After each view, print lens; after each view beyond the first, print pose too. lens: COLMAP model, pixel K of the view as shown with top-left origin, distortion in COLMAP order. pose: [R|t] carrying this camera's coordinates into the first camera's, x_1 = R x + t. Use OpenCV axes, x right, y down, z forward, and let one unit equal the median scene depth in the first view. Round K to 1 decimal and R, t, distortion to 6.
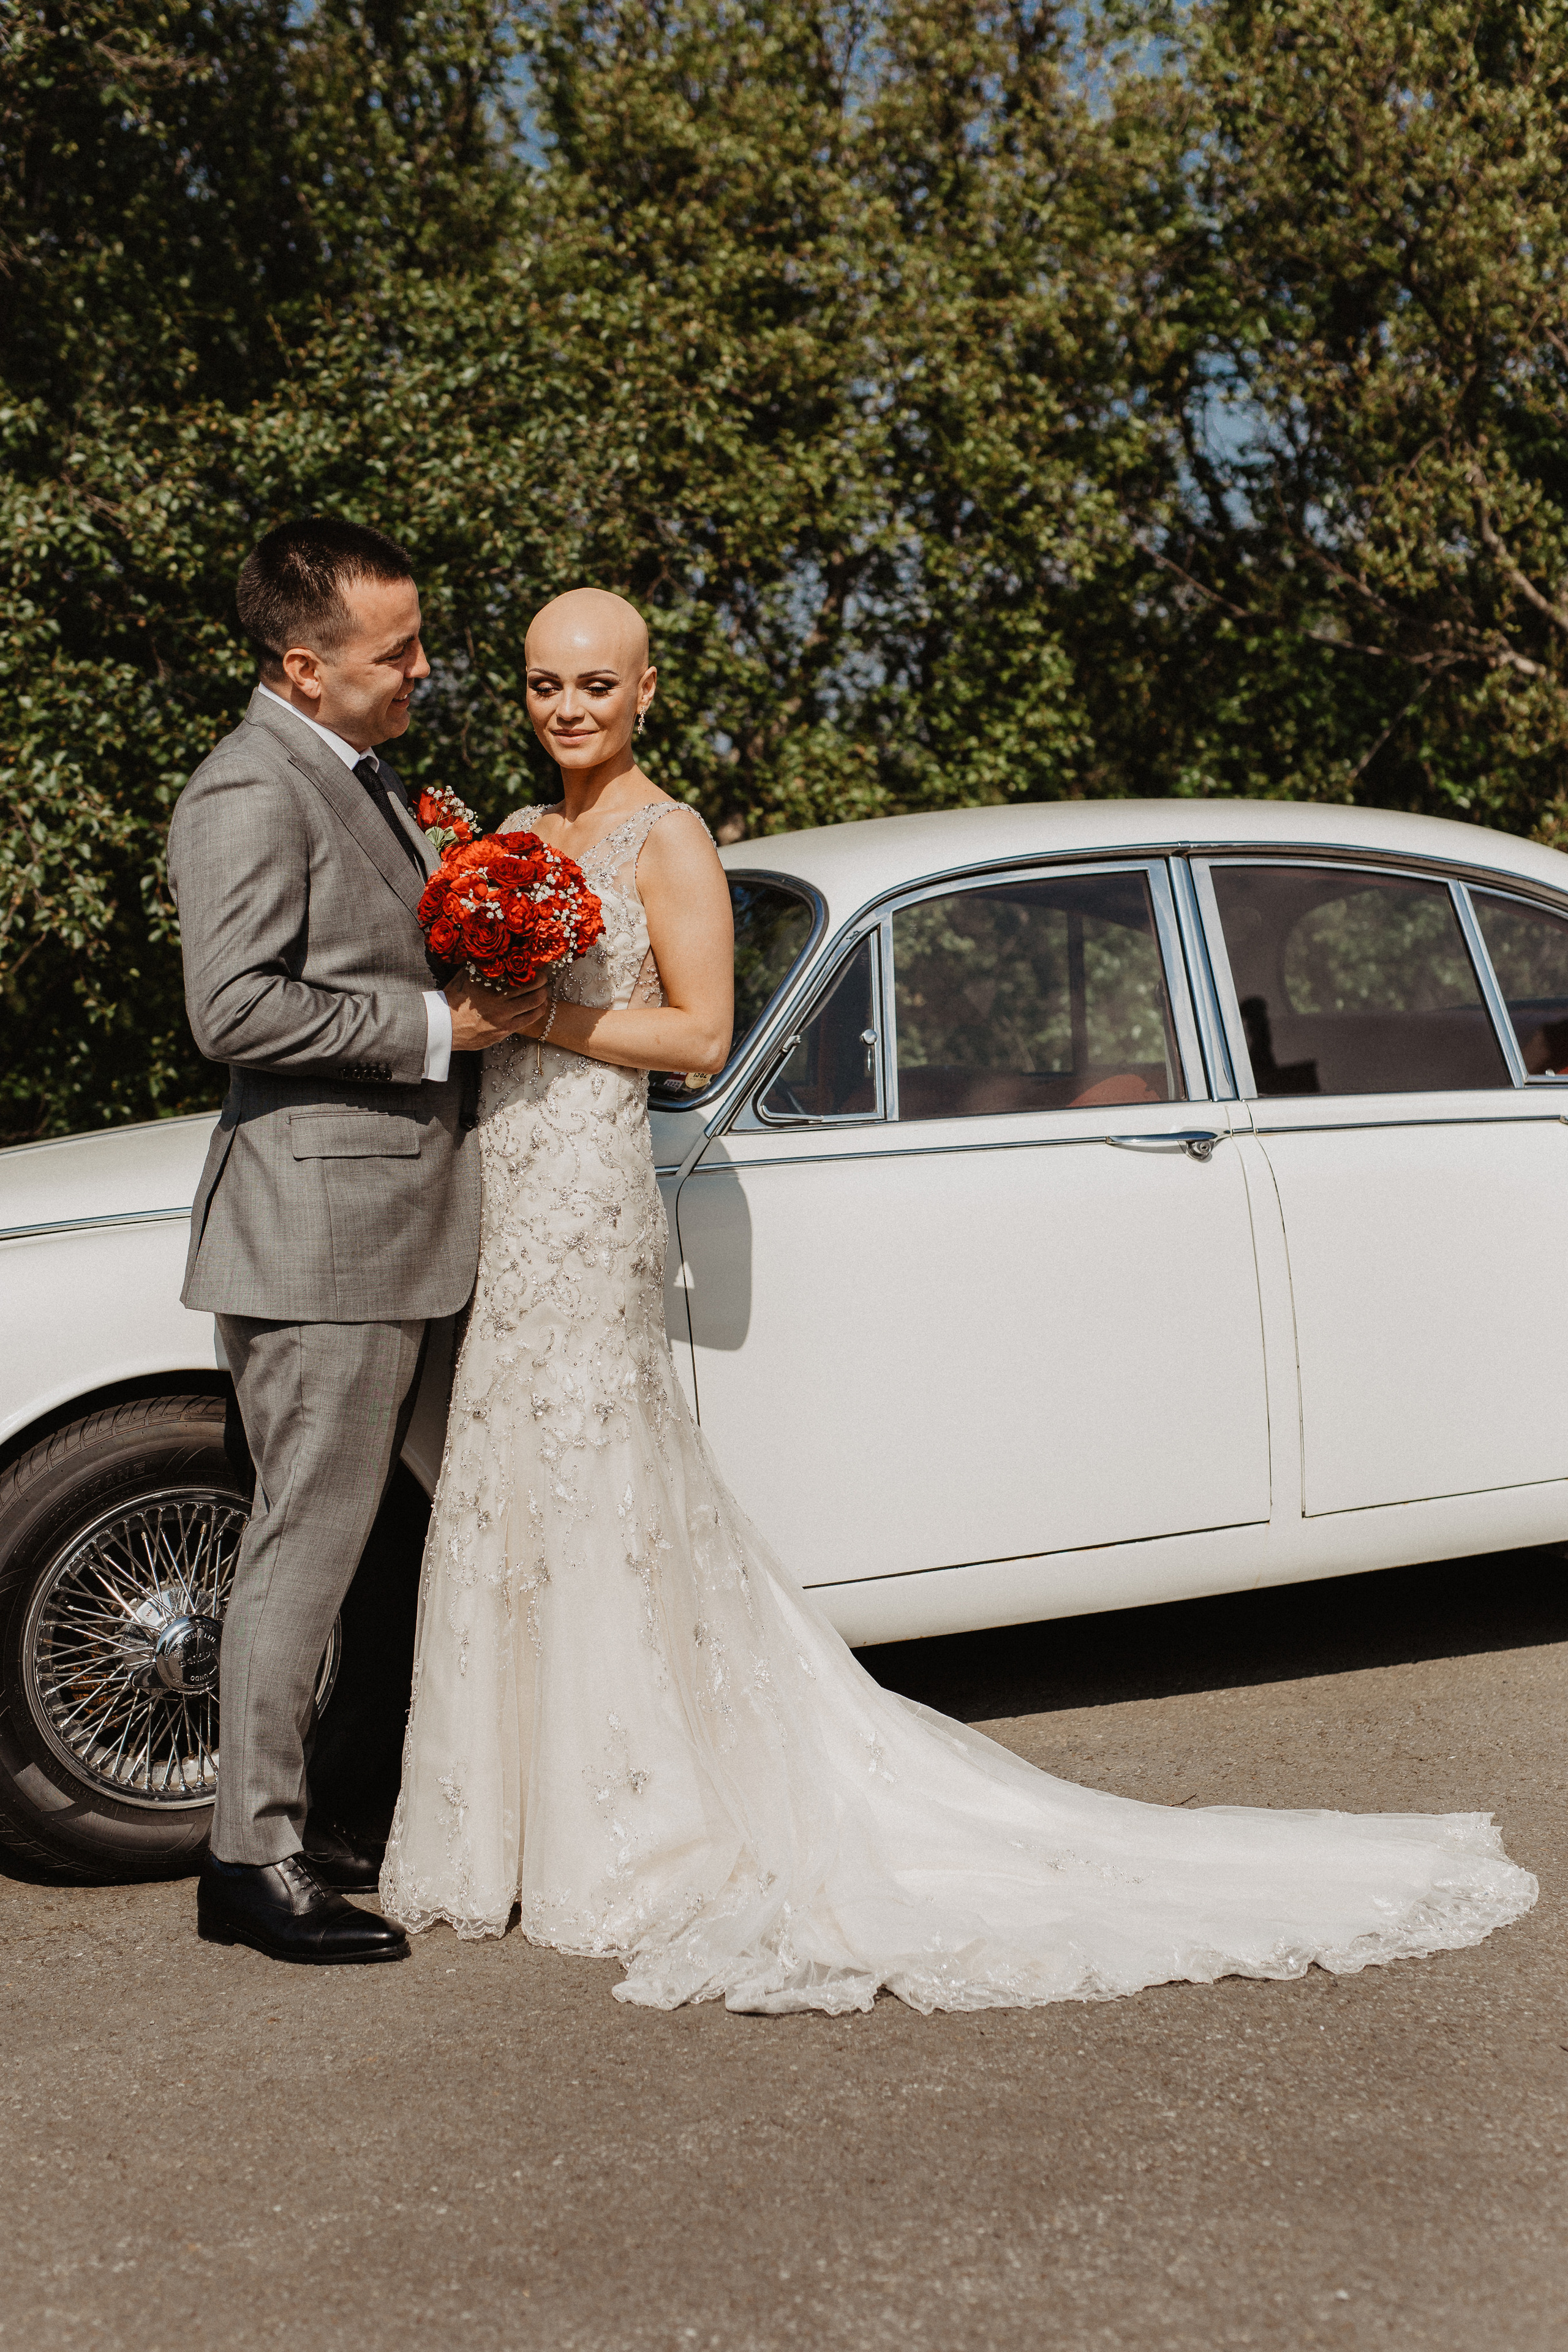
lens RADIAL K [[3442.0, 0, 784.0], [0, 3442.0, 1176.0], [0, 0, 1]] dist [0.154719, -0.506251]
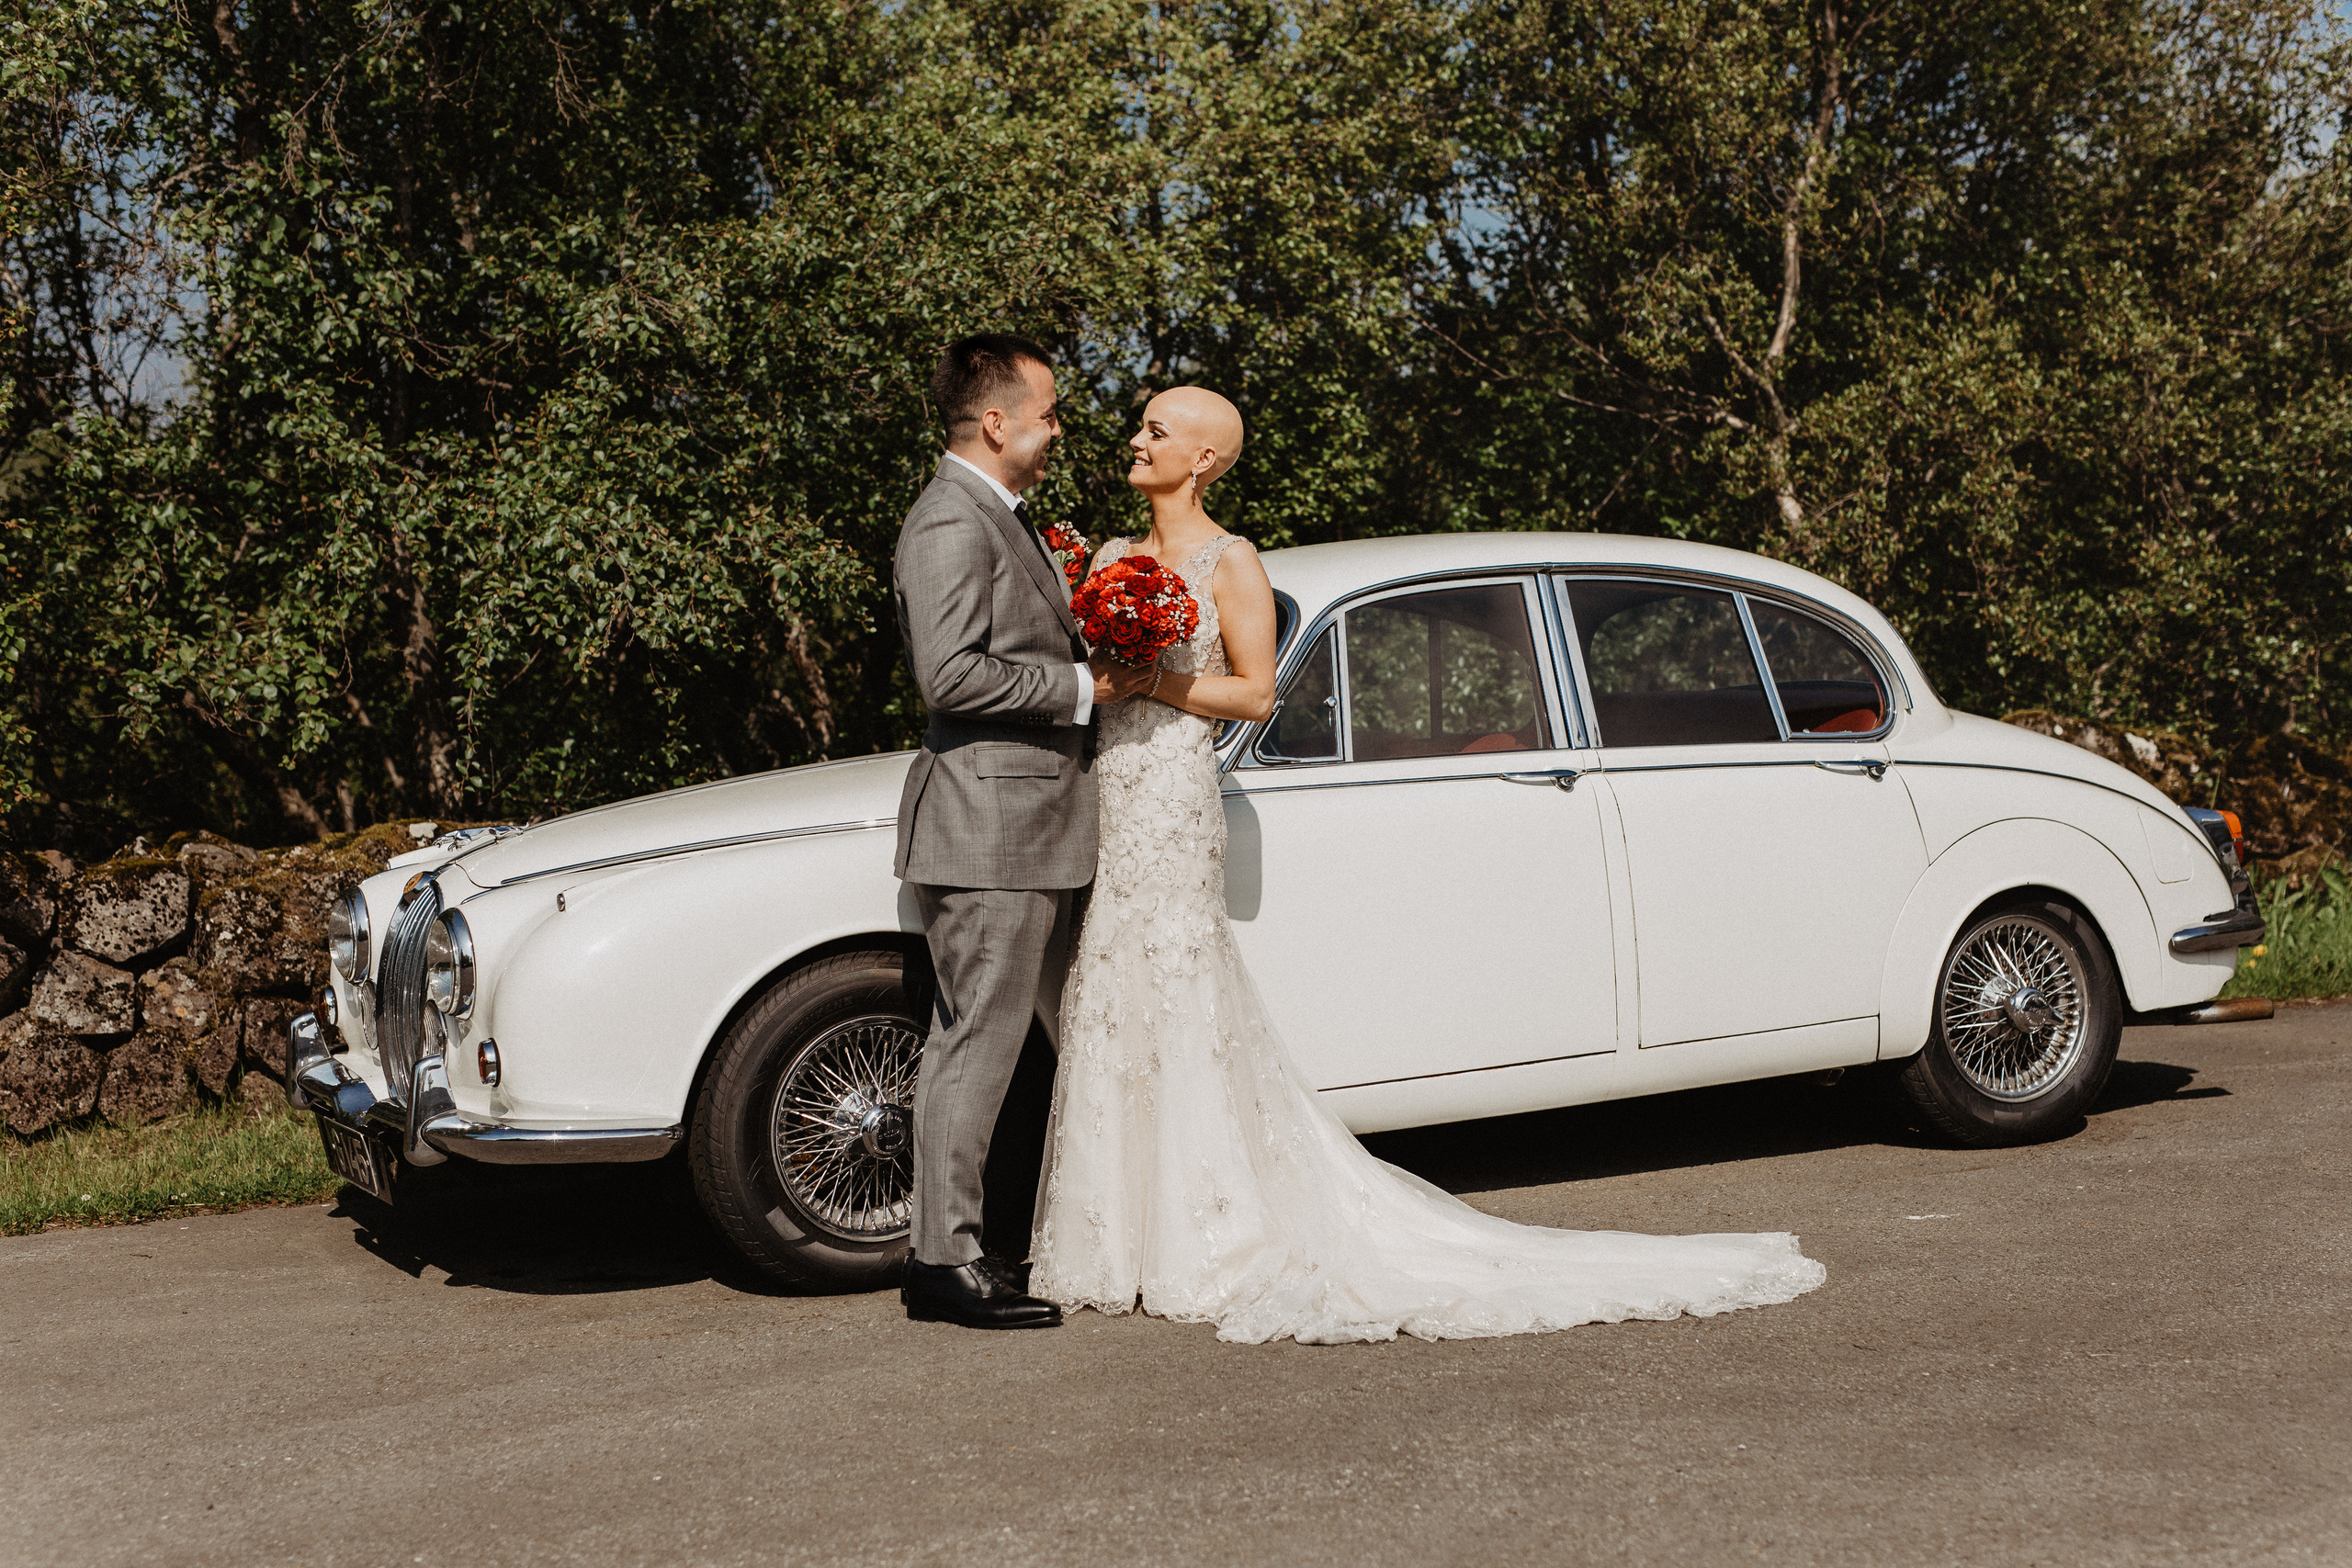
lens RADIAL K [[3259.9, 0, 1176.0], [0, 3259.9, 784.0], [0, 0, 1]] dist [0.014205, -0.027007]
pose [[0.998478, -0.003039, 0.055063, -0.124613], [0.004713, 0.999530, -0.030307, 0.036417], [-0.054945, 0.030521, 0.998023, -0.346593]]
